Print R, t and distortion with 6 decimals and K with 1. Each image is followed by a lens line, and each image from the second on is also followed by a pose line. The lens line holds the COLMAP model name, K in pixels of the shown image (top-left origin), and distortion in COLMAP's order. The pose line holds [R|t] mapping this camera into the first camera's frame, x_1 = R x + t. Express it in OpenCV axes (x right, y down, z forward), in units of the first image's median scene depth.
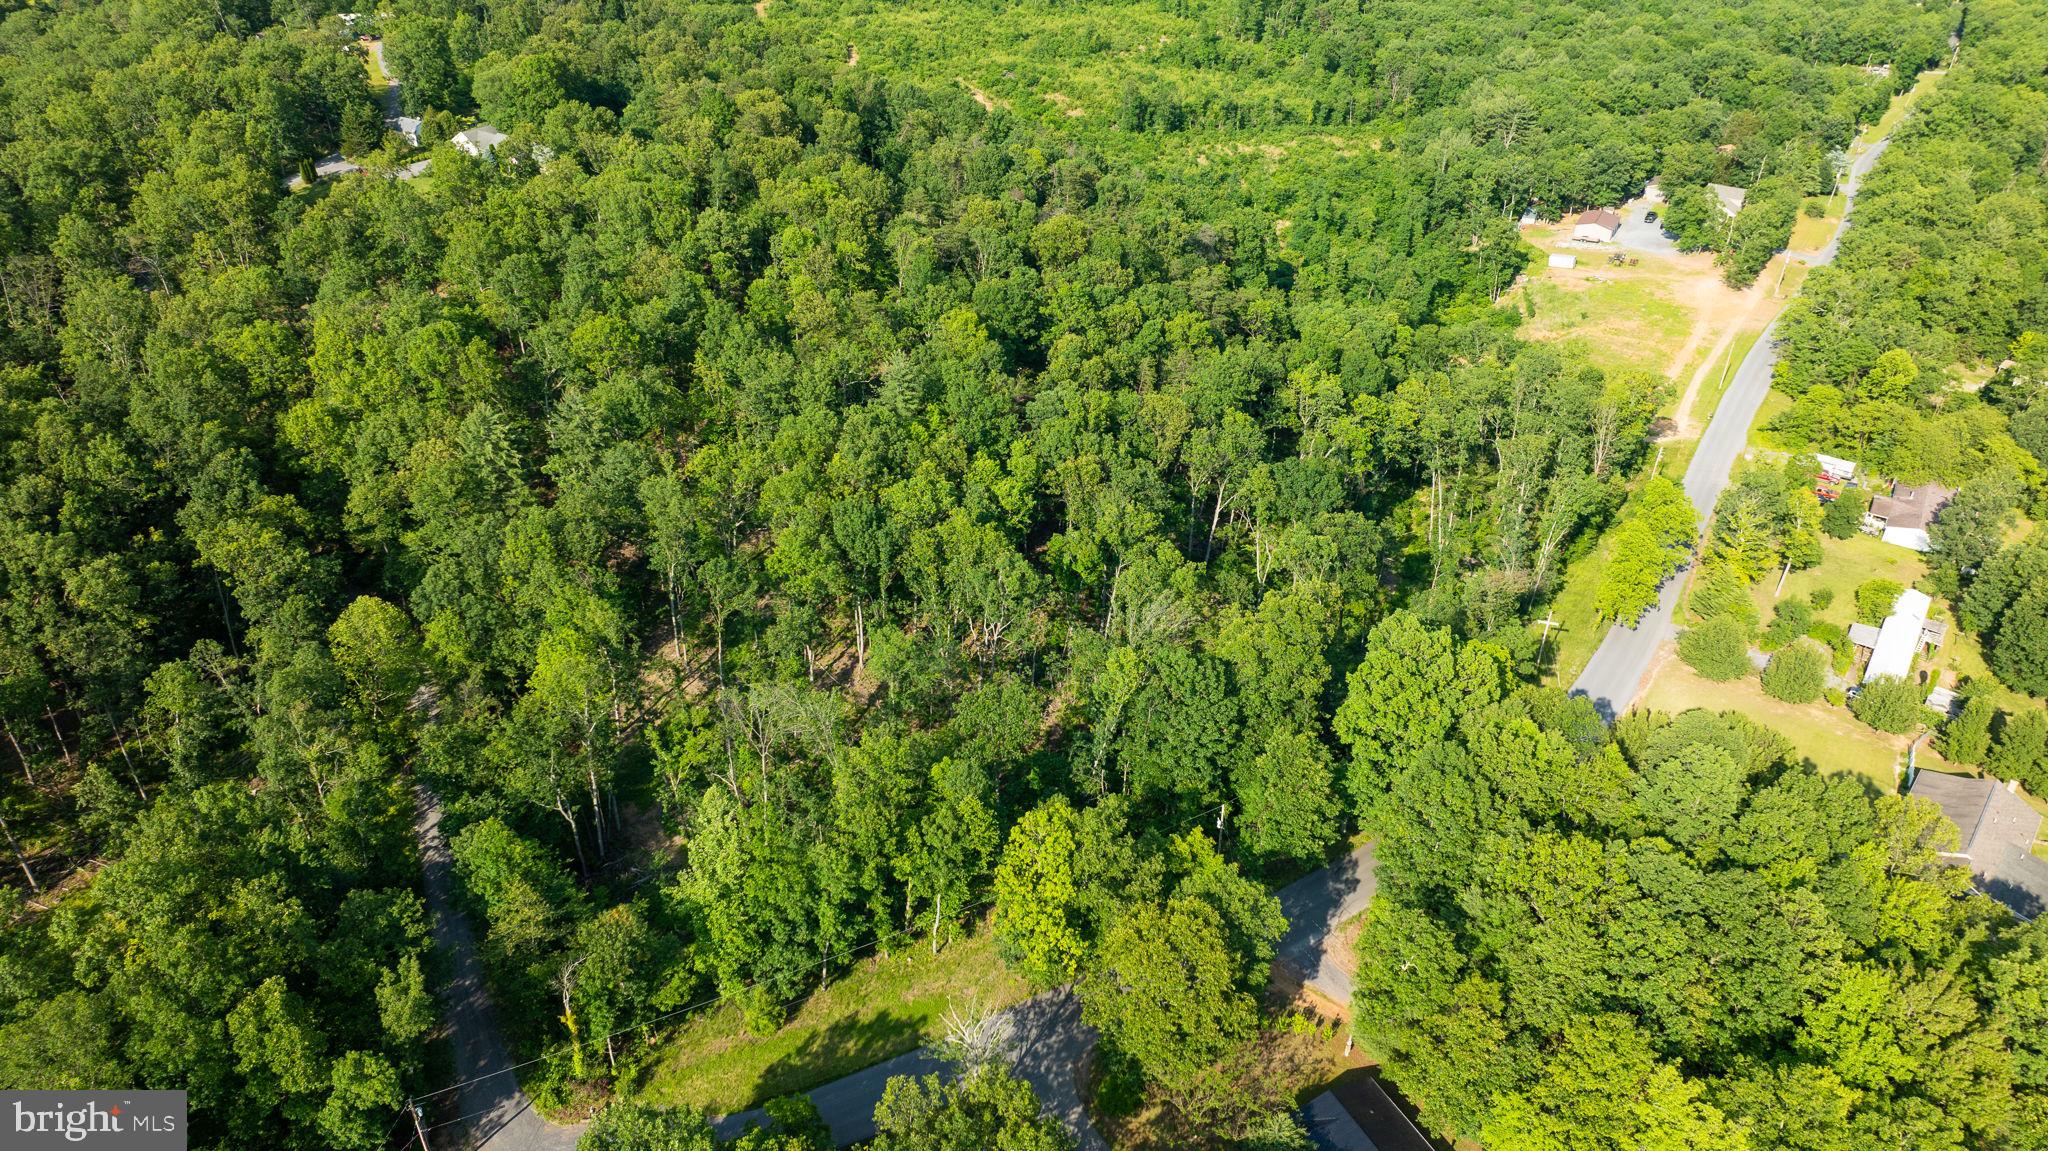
lens RADIAL K [[1447.5, 0, 1015.3], [0, 1447.5, 575.5], [0, 0, 1]] dist [-0.032708, 0.040433]
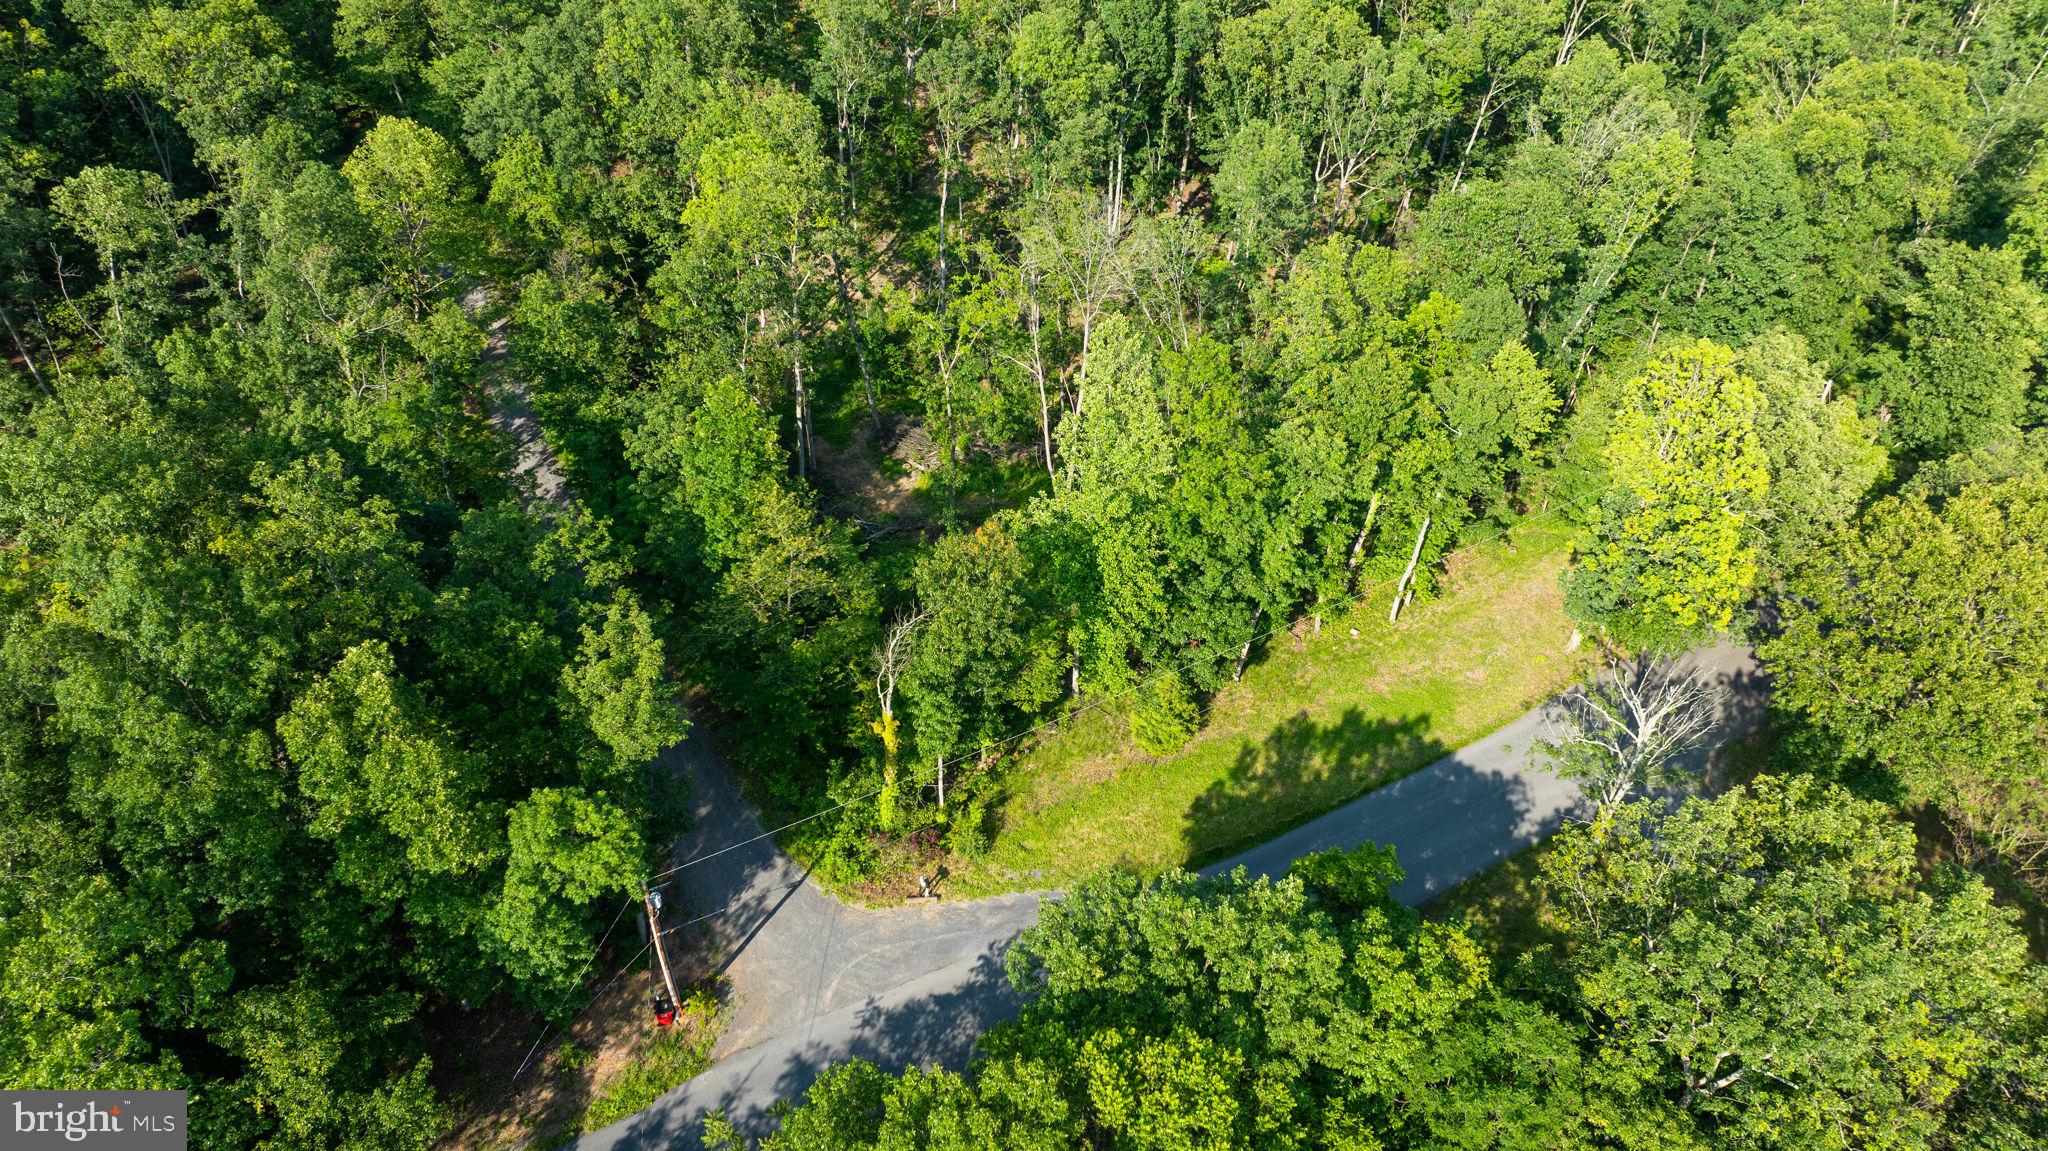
lens RADIAL K [[1447.5, 0, 1030.9], [0, 1447.5, 581.6], [0, 0, 1]] dist [-0.032708, 0.040433]
pose [[0.999237, -0.024055, 0.030764, -0.262226], [0.018505, 0.985369, 0.169429, 0.154719], [-0.034390, -0.168731, 0.985062, 0.446277]]
